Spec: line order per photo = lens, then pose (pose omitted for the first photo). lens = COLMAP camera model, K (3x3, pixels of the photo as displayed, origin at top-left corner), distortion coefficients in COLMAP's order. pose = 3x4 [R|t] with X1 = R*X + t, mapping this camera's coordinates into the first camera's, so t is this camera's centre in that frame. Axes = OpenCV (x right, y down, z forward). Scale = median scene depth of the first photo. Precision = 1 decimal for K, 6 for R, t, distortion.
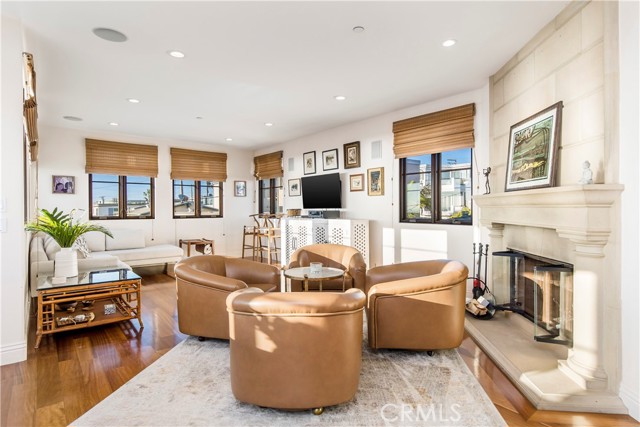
lens RADIAL K [[362.8, 0, 320.7], [0, 362.8, 208.9], [0, 0, 1]] dist [0.005825, 0.000968]
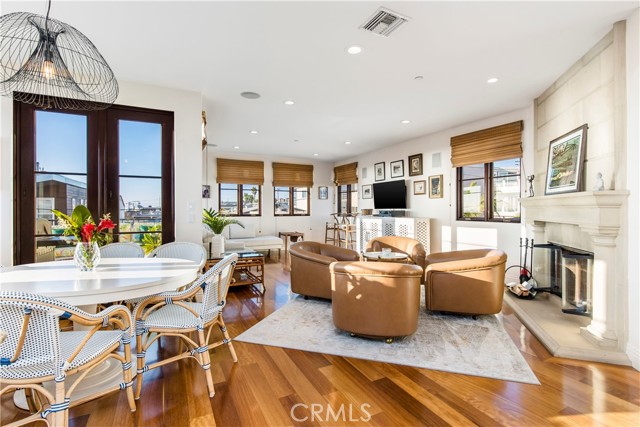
lens RADIAL K [[323.1, 0, 317.9], [0, 323.1, 208.2], [0, 0, 1]] dist [0.009022, -0.001504]
pose [[0.977301, 0.001979, -0.211848, -0.005077], [-0.002713, 0.999991, -0.003176, 0.001514], [0.211840, 0.003679, 0.977298, -0.170064]]
